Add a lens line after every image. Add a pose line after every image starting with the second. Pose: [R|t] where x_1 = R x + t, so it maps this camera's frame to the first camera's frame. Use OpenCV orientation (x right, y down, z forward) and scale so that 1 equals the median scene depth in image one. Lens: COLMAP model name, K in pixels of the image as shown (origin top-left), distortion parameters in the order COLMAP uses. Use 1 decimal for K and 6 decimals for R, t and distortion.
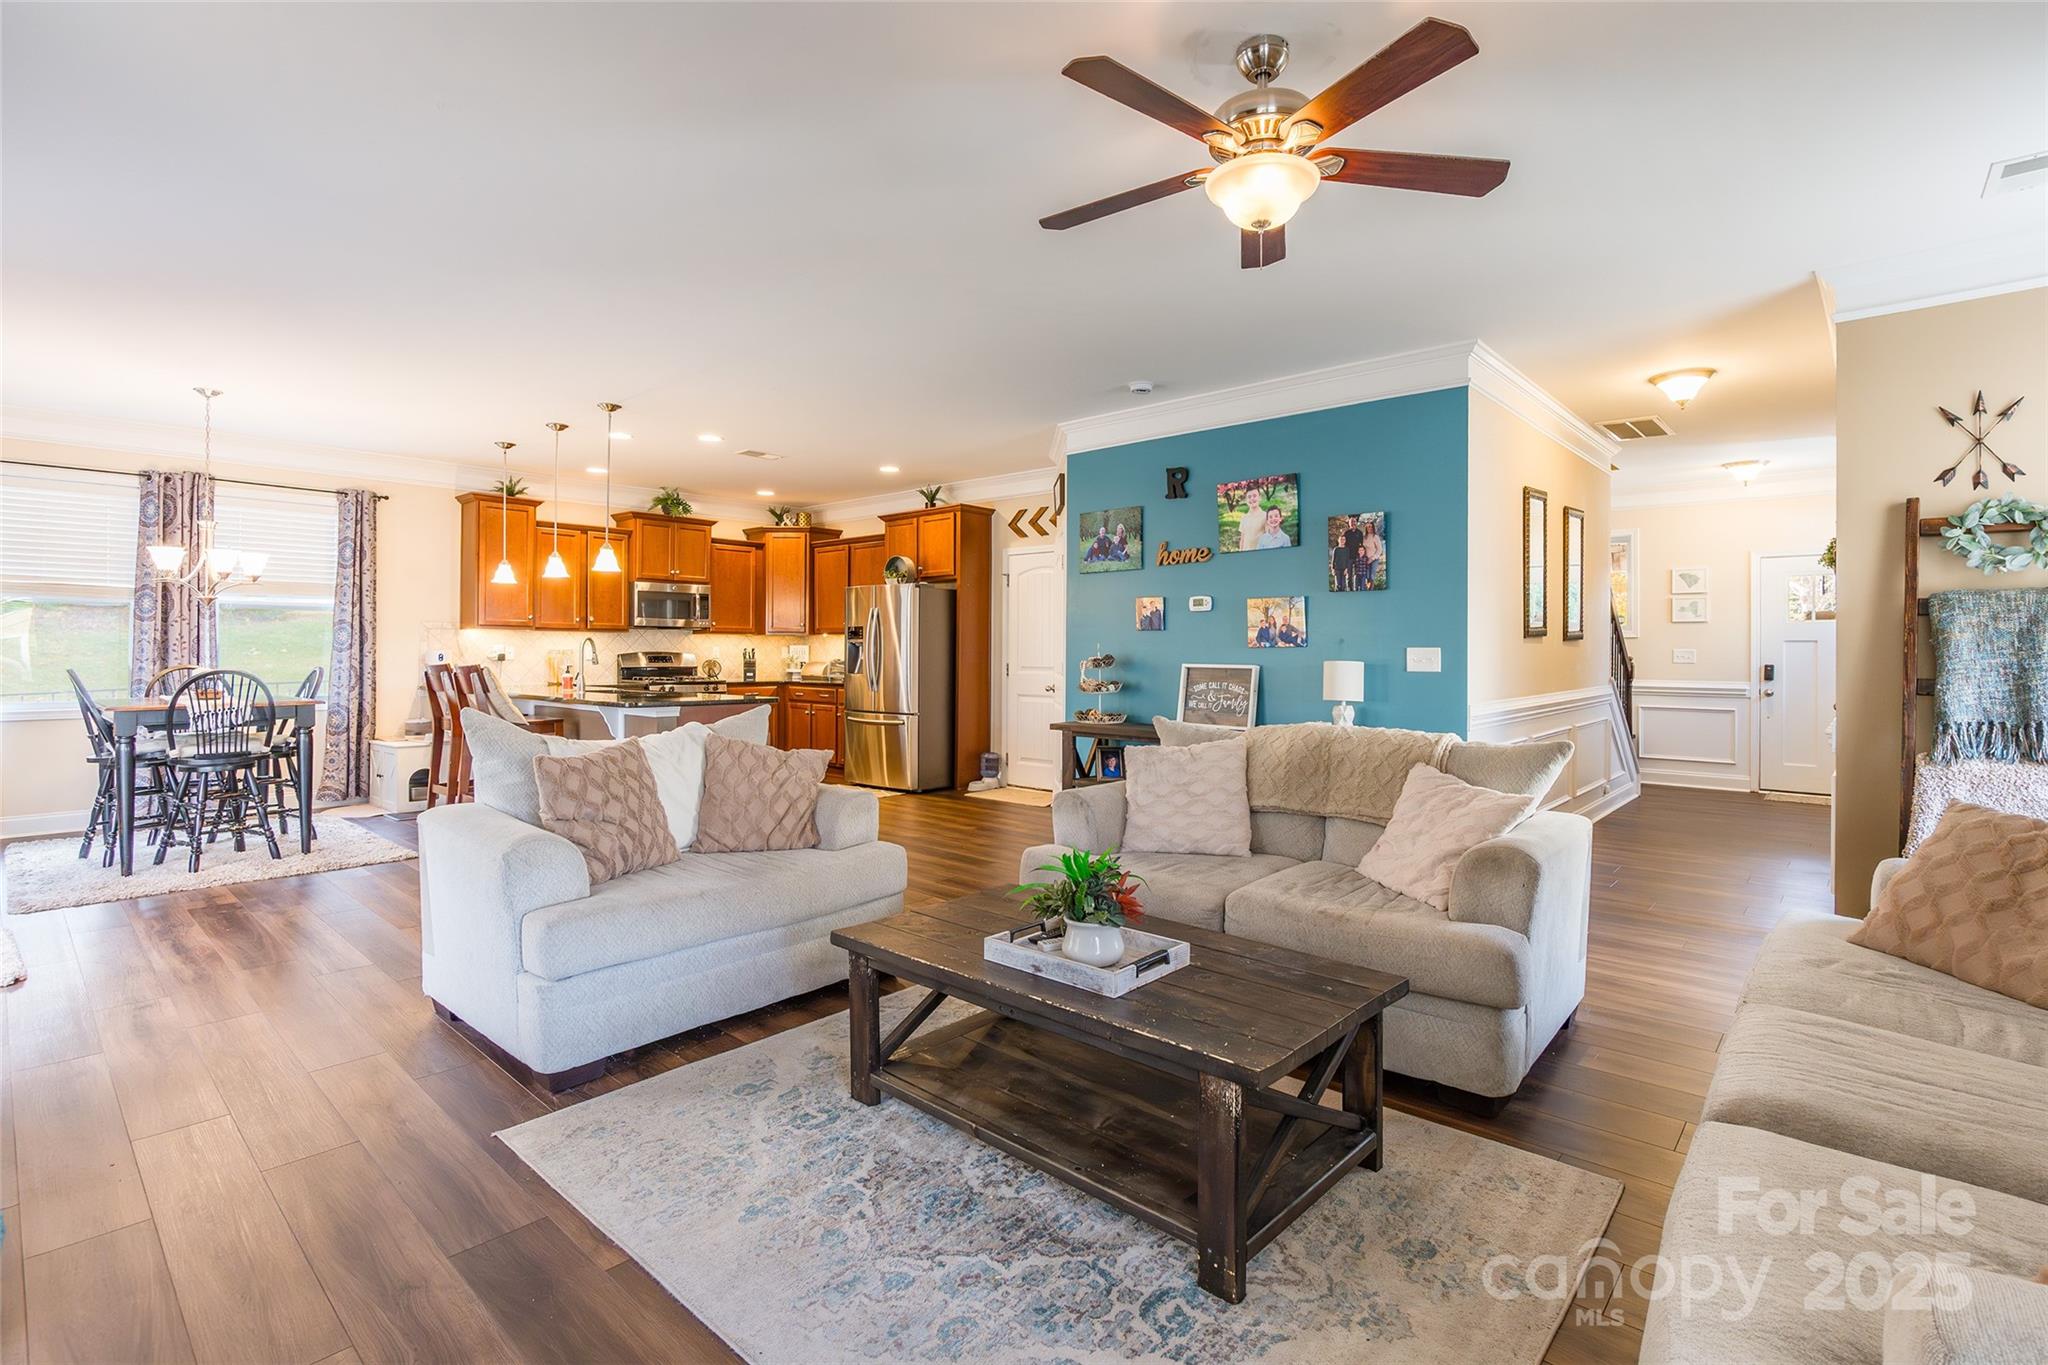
lens RADIAL K [[942.1, 0, 1043.8], [0, 942.1, 642.1], [0, 0, 1]] dist [-0.016999, -0.002749]
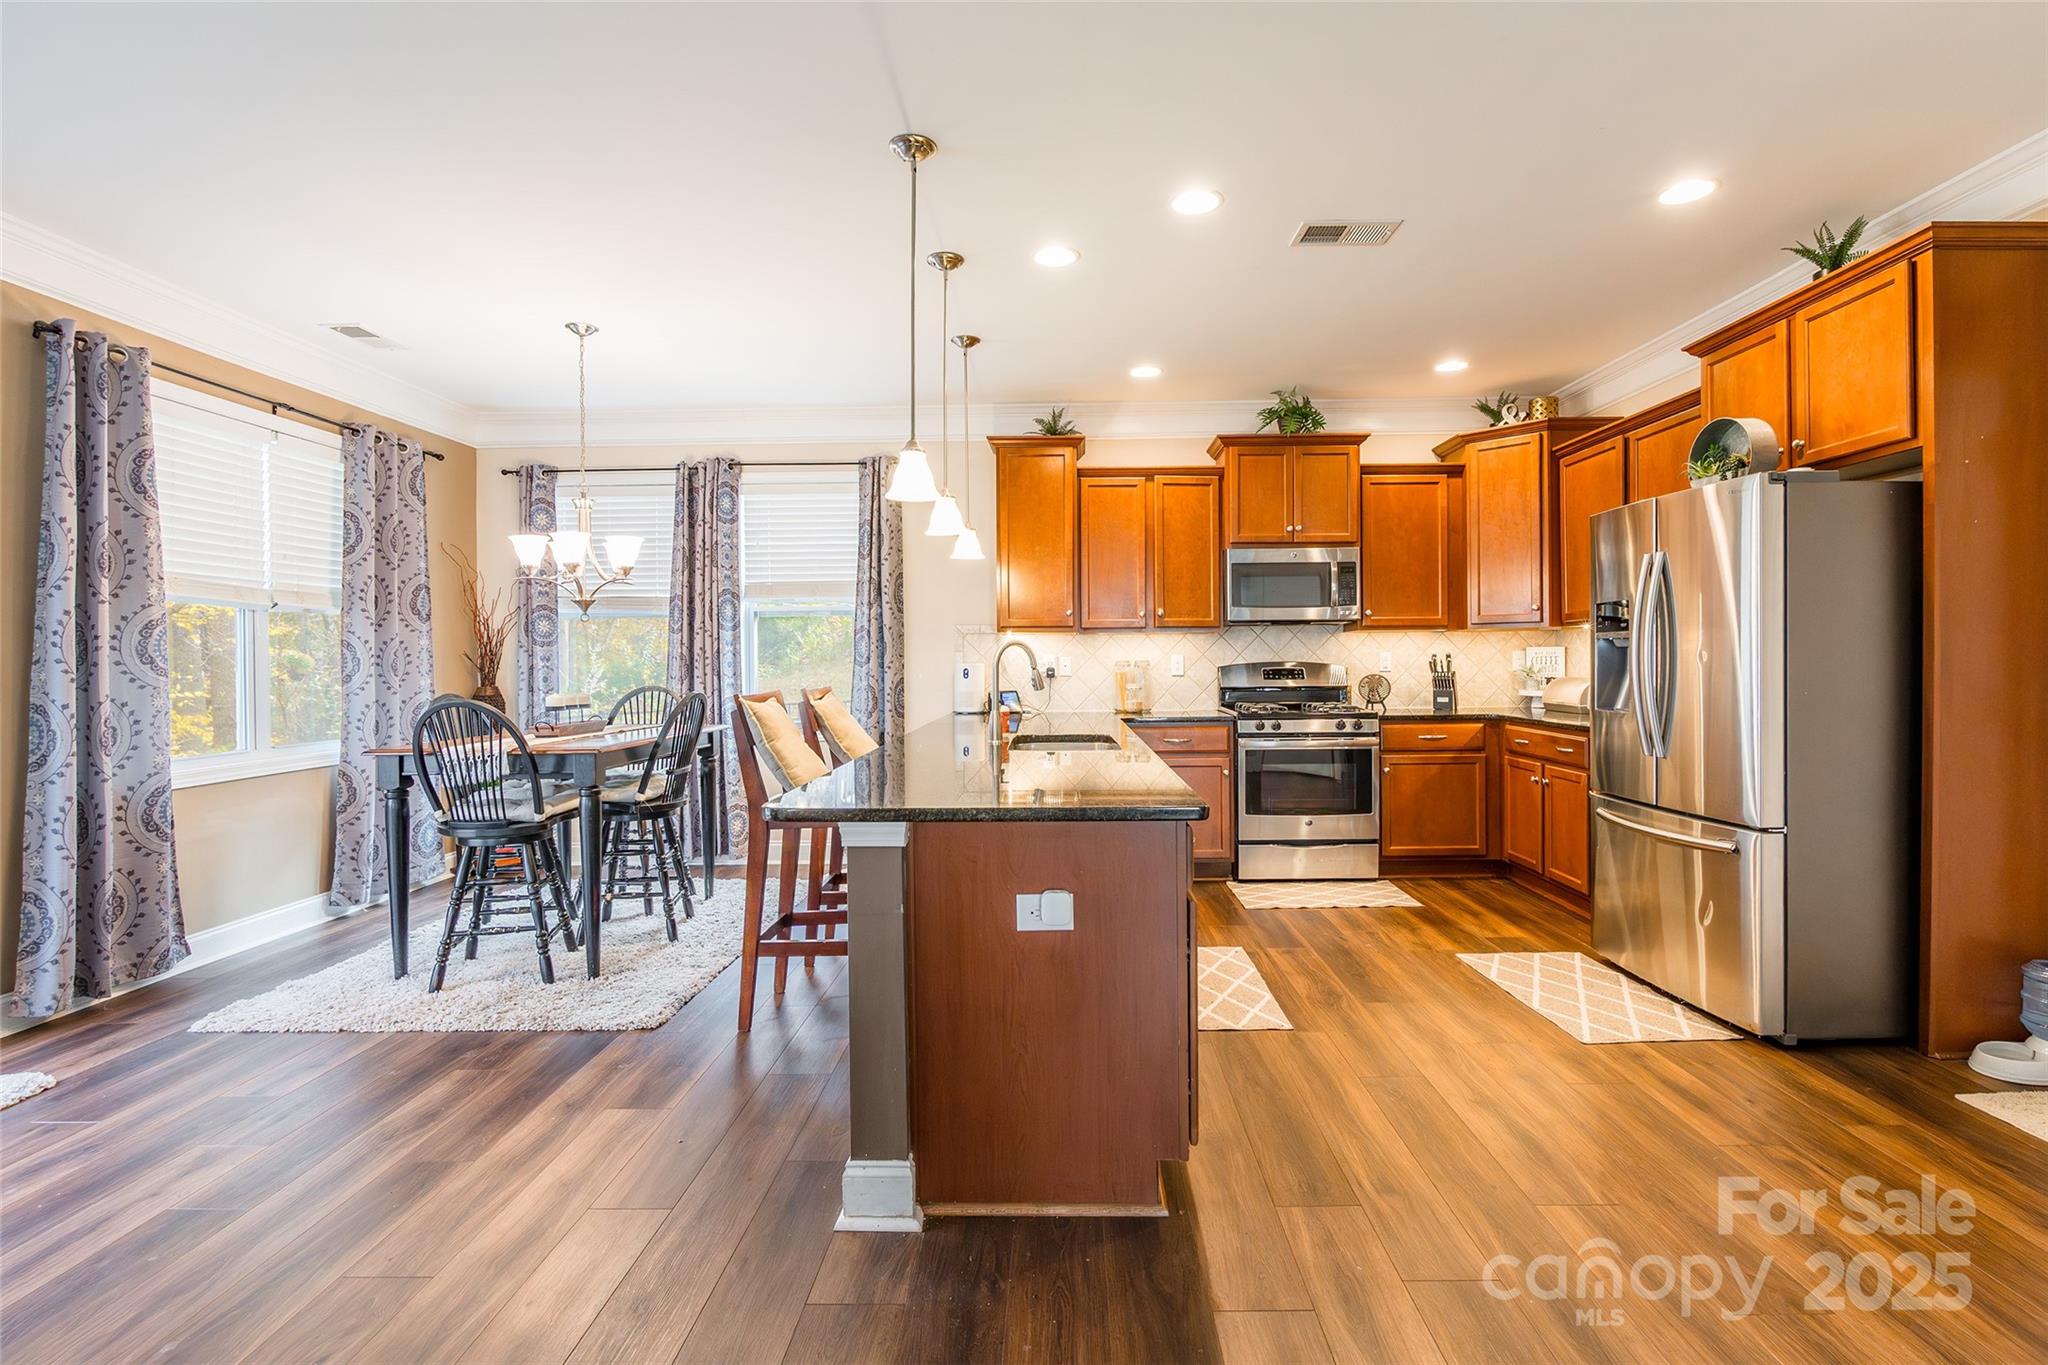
lens RADIAL K [[942.1, 0, 1052.9], [0, 942.1, 671.2], [0, 0, 1]] dist [-0.016999, -0.002749]
pose [[0.656838, 0.002299, -0.754028, -0.042611], [0.019552, 0.999607, 0.020080, 0.001136], [0.753778, -0.027931, 0.656535, 0.494359]]
